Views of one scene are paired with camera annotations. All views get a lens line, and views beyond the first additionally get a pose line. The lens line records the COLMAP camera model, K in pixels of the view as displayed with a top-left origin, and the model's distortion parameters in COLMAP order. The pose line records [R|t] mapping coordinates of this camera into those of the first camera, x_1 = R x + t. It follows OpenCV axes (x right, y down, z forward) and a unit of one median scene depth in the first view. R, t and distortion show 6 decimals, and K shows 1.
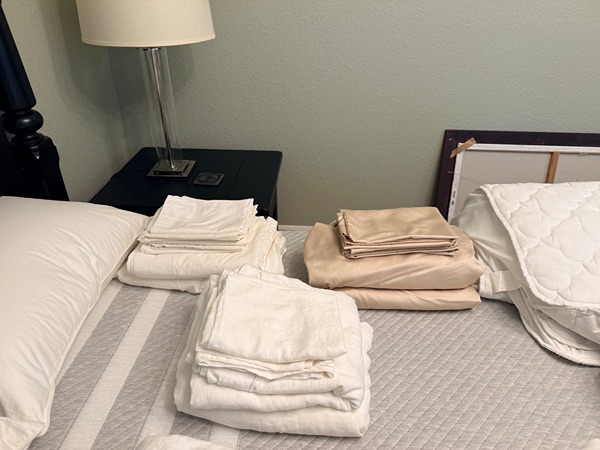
lens RADIAL K [[430.6, 0, 300.0], [0, 430.6, 225.0], [0, 0, 1]] dist [0.042893, -0.051144]
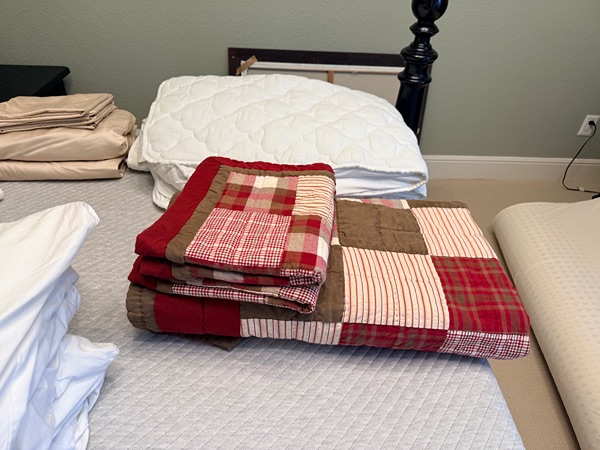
lens RADIAL K [[430.6, 0, 300.0], [0, 430.6, 225.0], [0, 0, 1]] dist [0.042893, -0.051144]
pose [[0.994484, -0.025538, 0.101736, 0.762500], [0.016138, 0.995613, 0.092167, 0.221211], [-0.103644, -0.090016, 0.990533, -0.185018]]
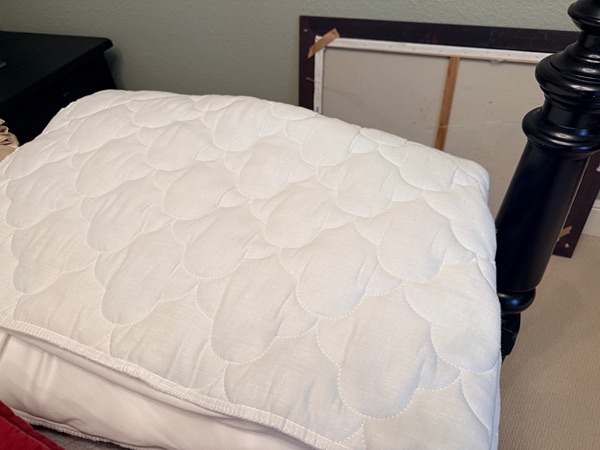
lens RADIAL K [[430.6, 0, 300.0], [0, 430.6, 225.0], [0, 0, 1]] dist [0.042893, -0.051144]
pose [[0.957683, 0.146944, -0.247491, 1.095756], [-0.093624, 0.972136, 0.214909, -0.075283], [0.272174, -0.182644, 0.944755, 0.518137]]
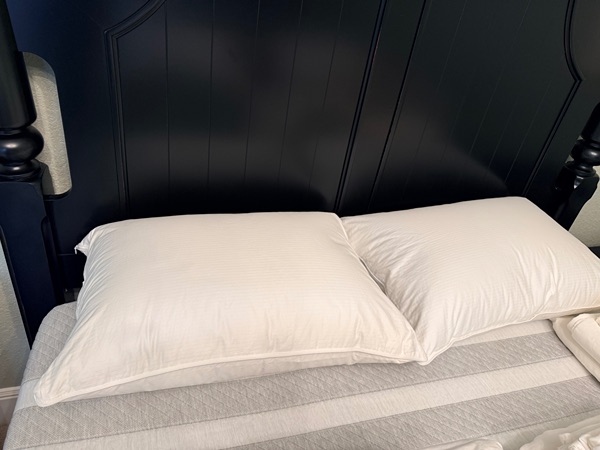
lens RADIAL K [[430.6, 0, 300.0], [0, 430.6, 225.0], [0, 0, 1]] dist [0.042893, -0.051144]
pose [[0.359282, 0.550281, -0.753729, -0.012346], [-0.607420, 0.751048, 0.258782, 0.056485], [0.708489, 0.364854, 0.604090, -0.072896]]
